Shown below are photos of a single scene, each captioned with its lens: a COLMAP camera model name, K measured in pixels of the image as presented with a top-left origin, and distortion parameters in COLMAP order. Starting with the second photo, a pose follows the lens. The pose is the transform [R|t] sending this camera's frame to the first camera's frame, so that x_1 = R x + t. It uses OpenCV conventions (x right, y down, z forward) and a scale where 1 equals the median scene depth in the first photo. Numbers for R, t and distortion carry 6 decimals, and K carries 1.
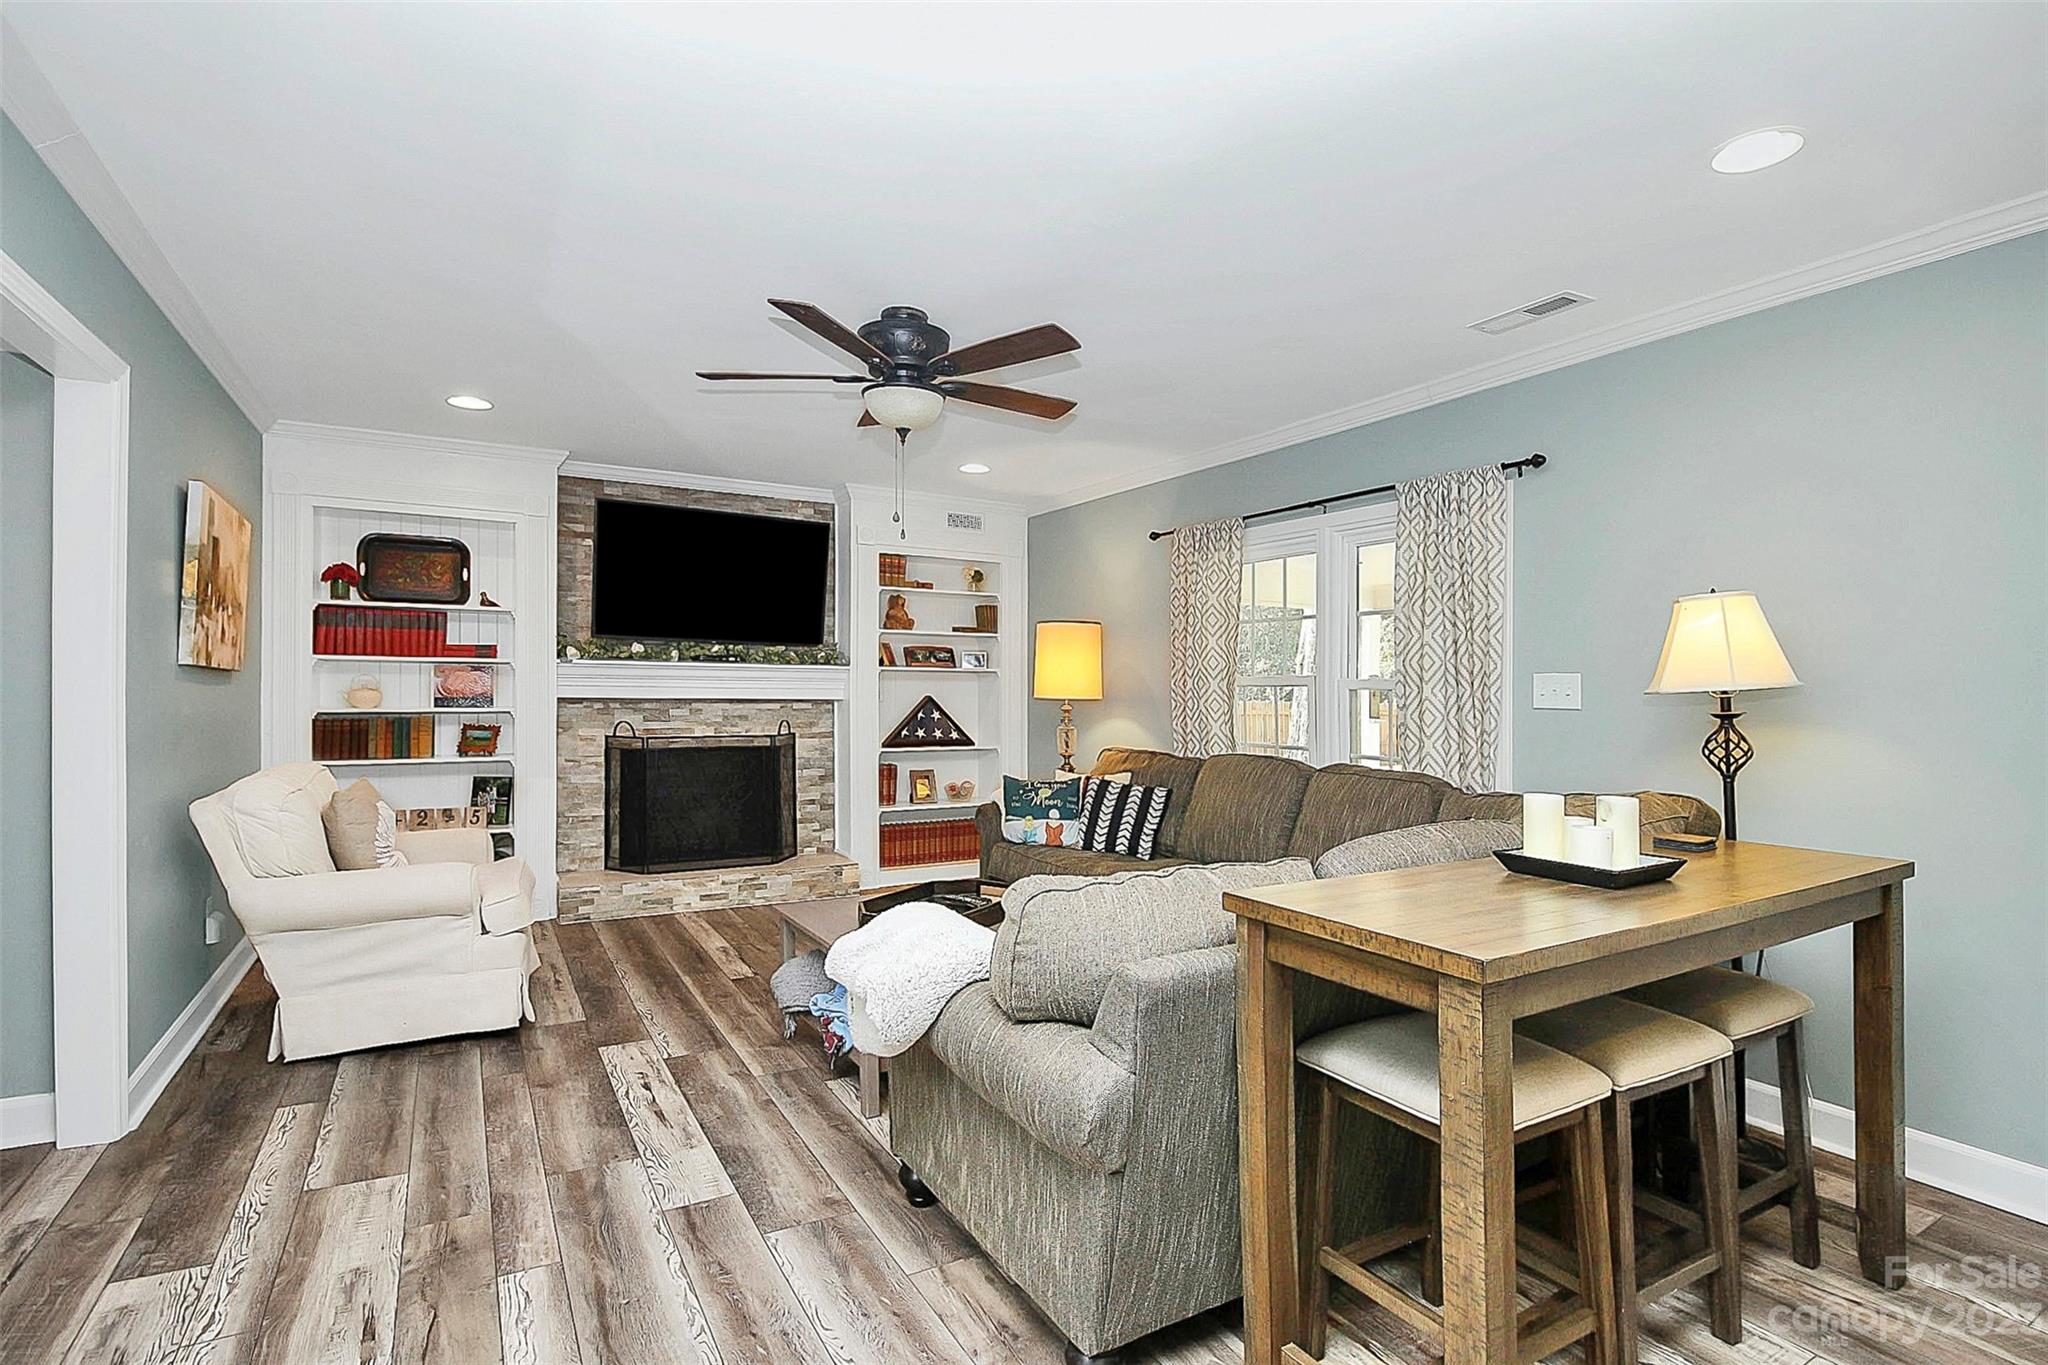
lens RADIAL K [[971.4, 0, 1024.0], [0, 971.4, 682.5], [0, 0, 1]] dist [0.015686, -0.000203]
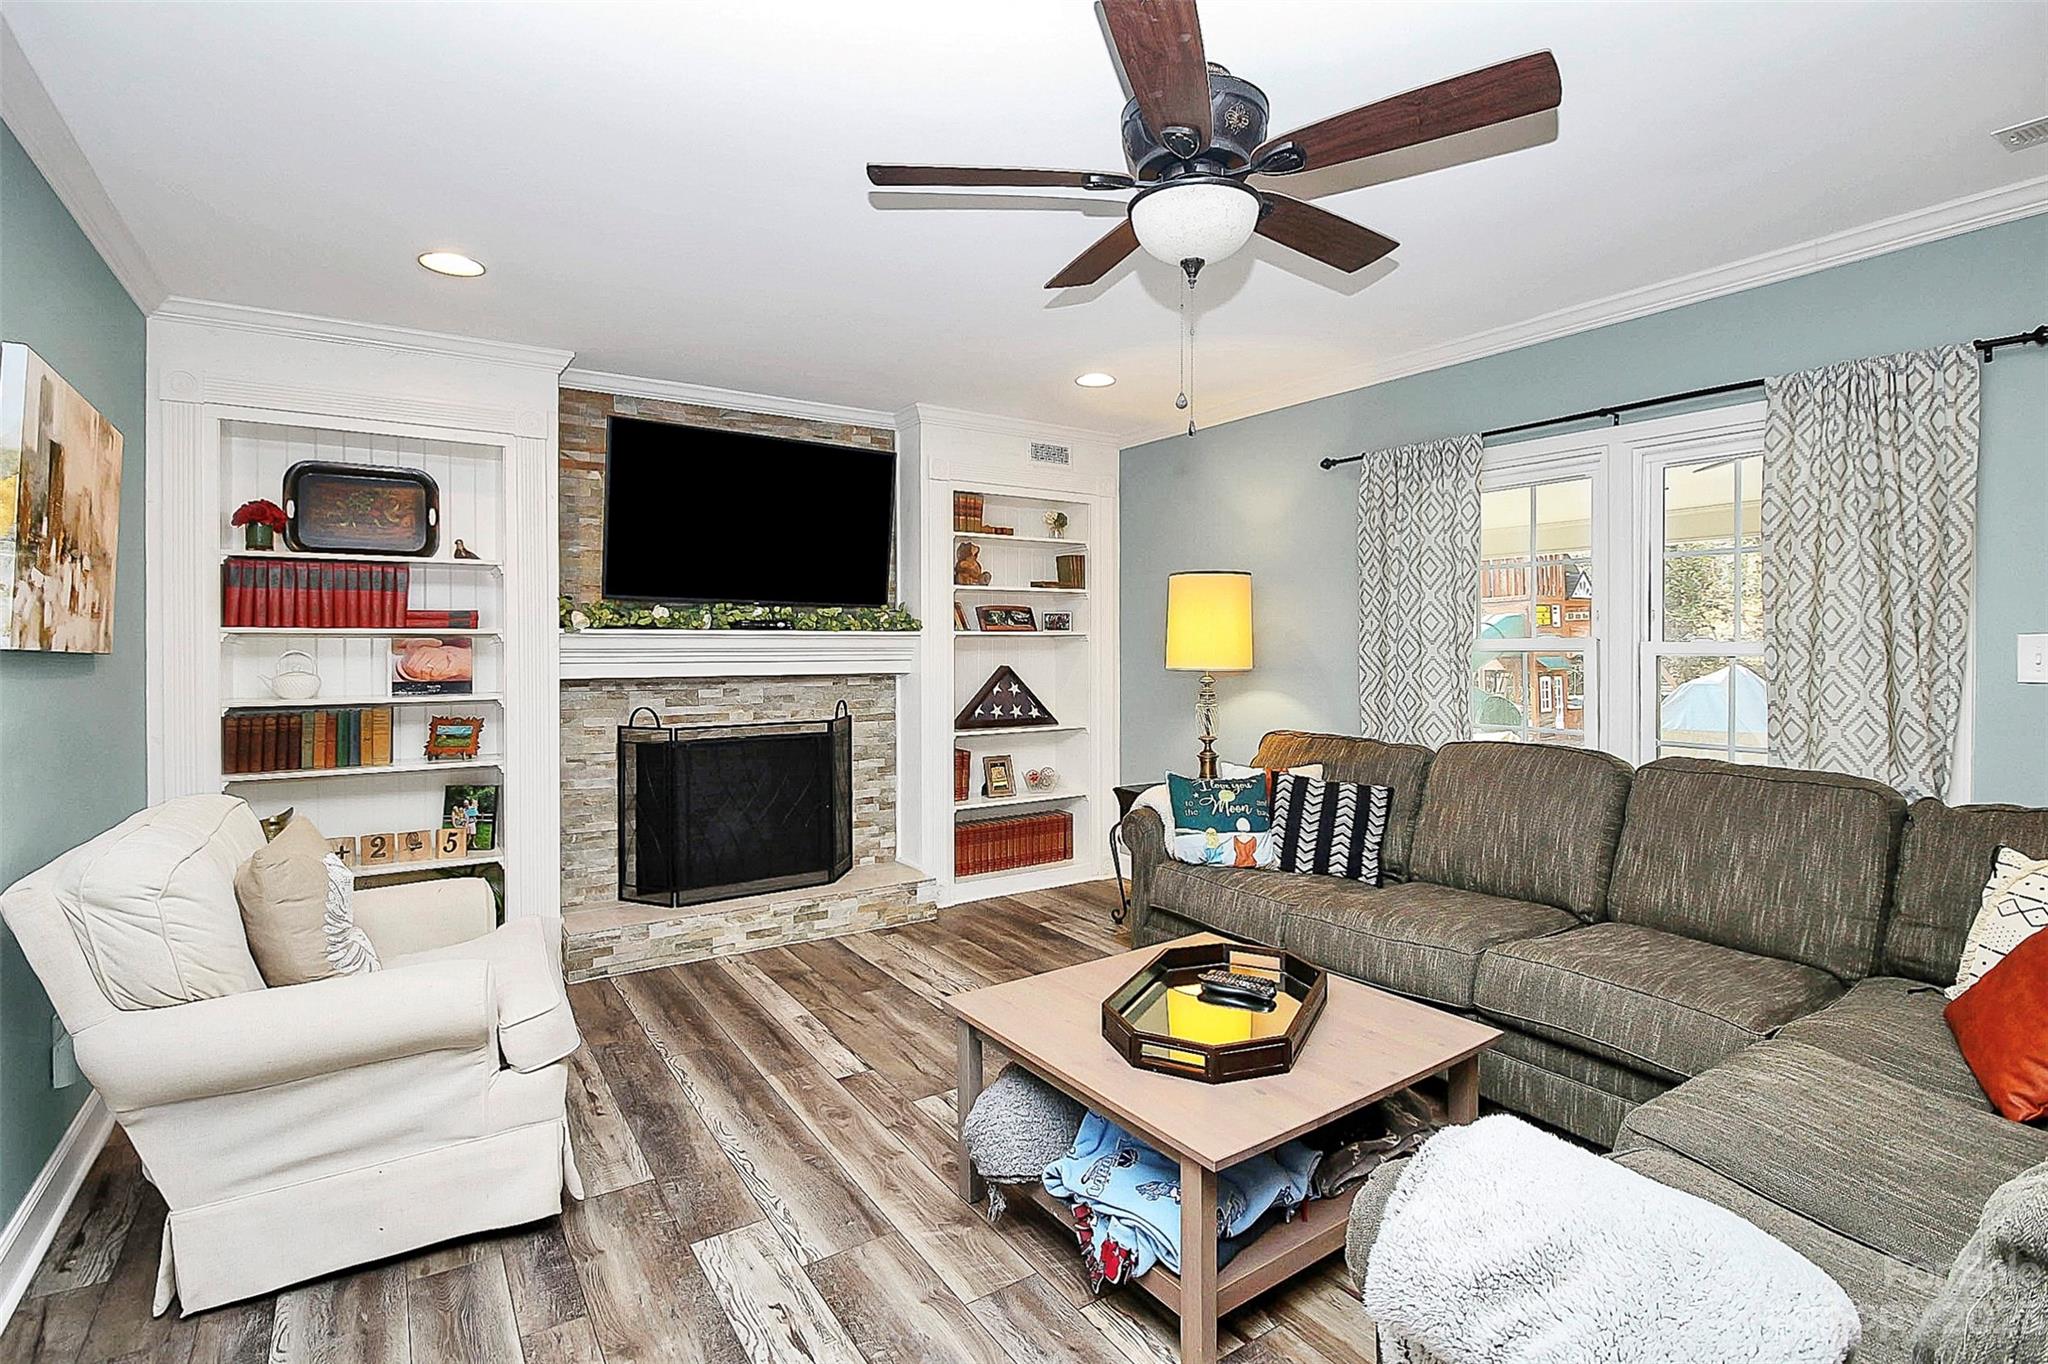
lens RADIAL K [[954.5, 0, 1023.3], [0, 954.5, 634.4], [0, 0, 1]] dist [-0.000585, -0.006510]
pose [[0.997744, -0.013185, 0.065822, -0.180251], [0.013553, 0.999895, -0.005157, -0.011217], [-0.065747, 0.006037, 0.997818, 0.257892]]
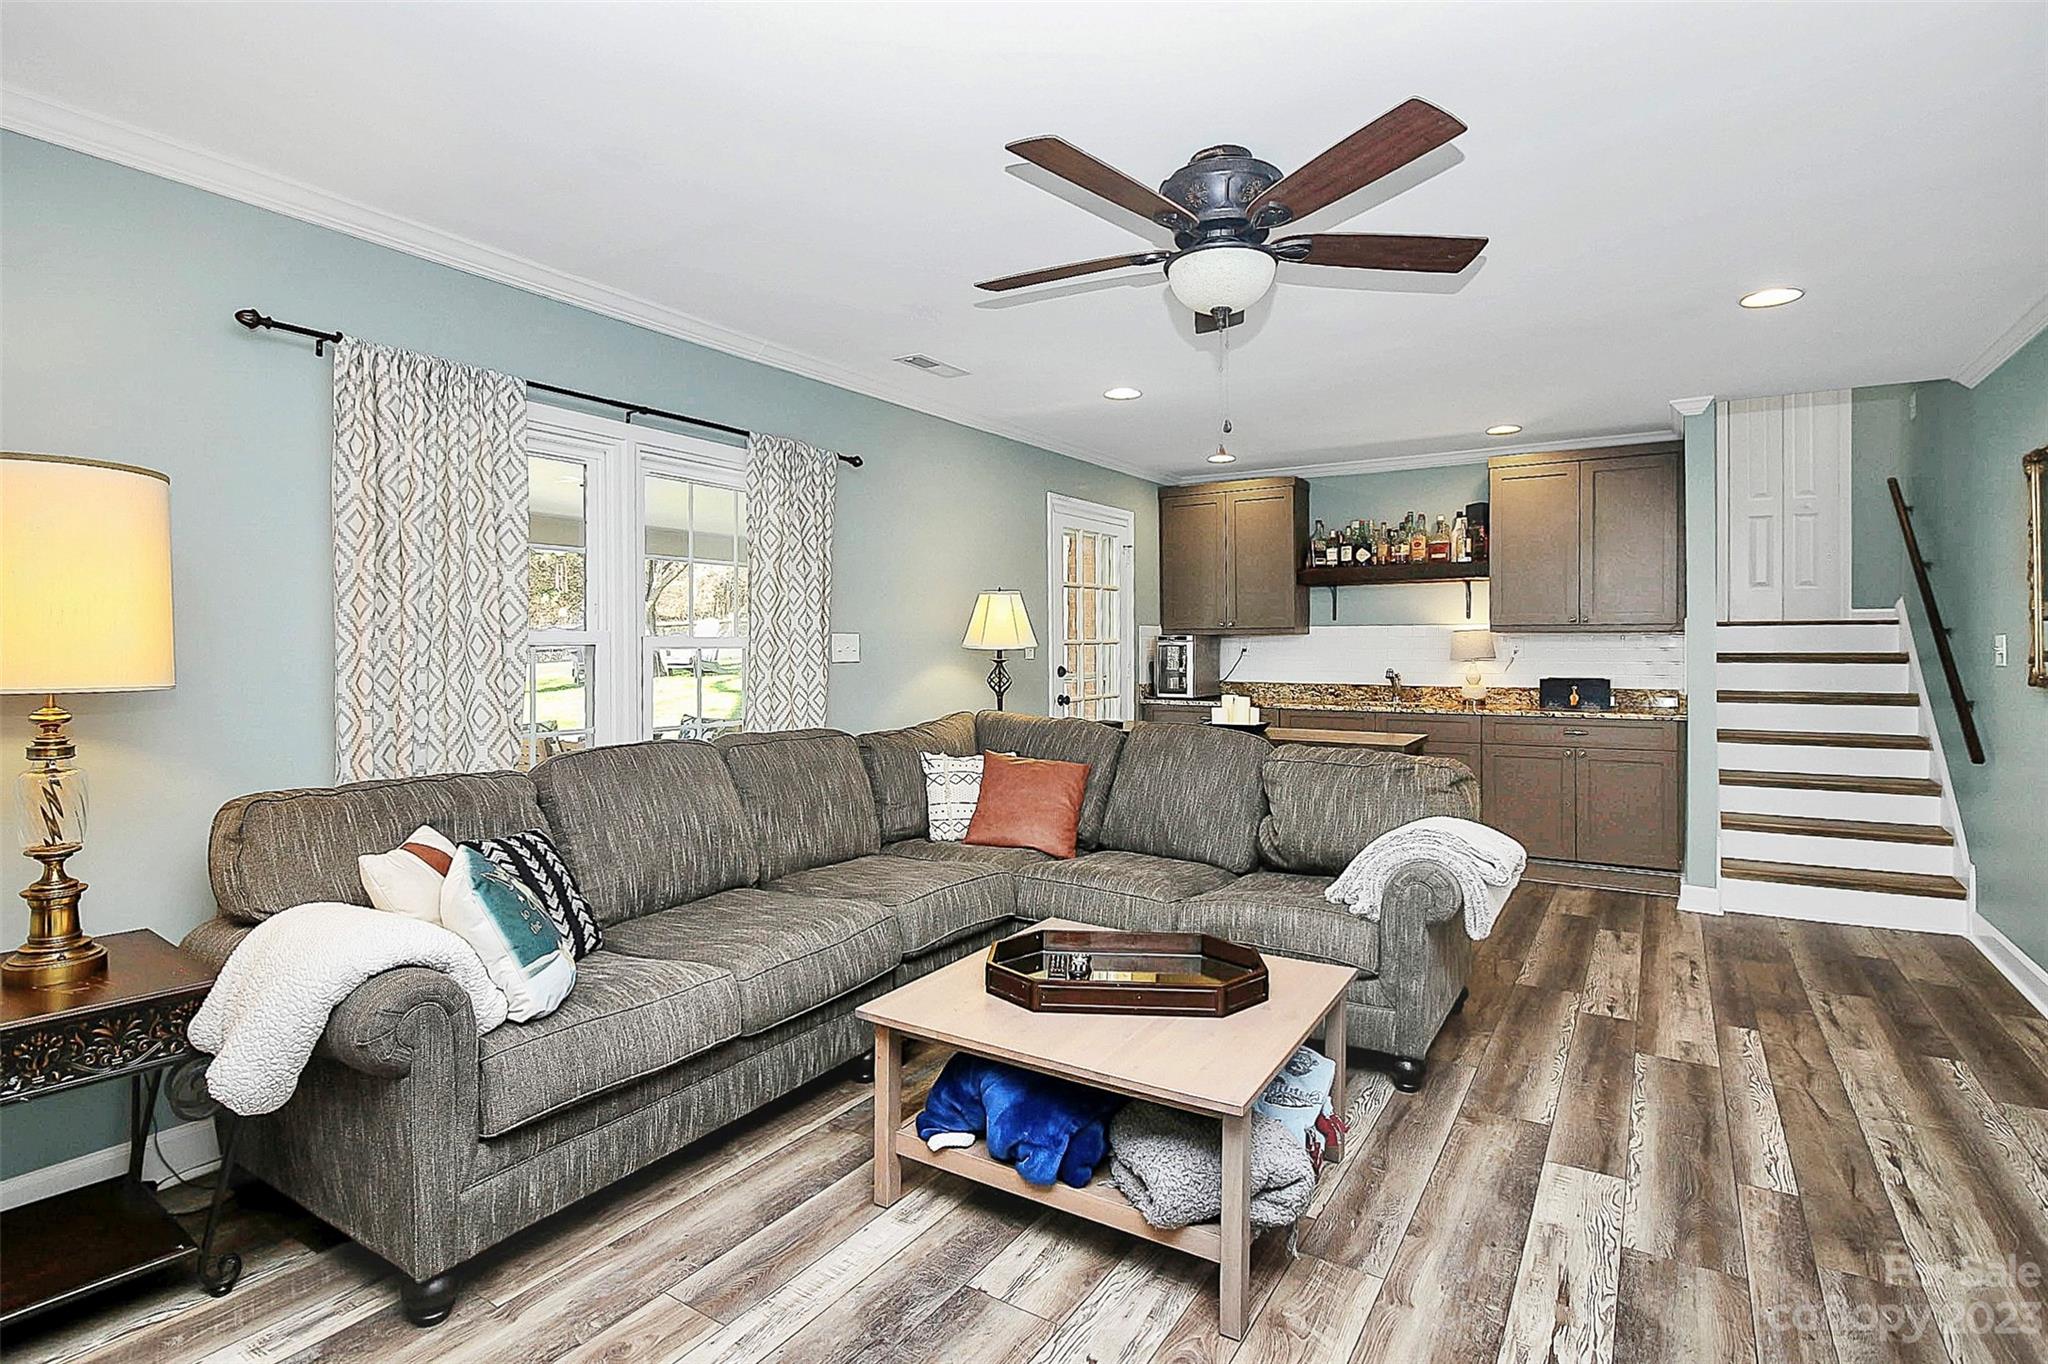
lens RADIAL K [[954.5, 0, 1023.3], [0, 954.5, 634.4], [0, 0, 1]] dist [-0.000585, -0.006510]
pose [[-0.432288, -0.011848, 0.901658, -0.459053], [-0.018727, 0.999816, 0.004159, -0.012525], [-0.901541, -0.015088, -0.432430, 0.932277]]
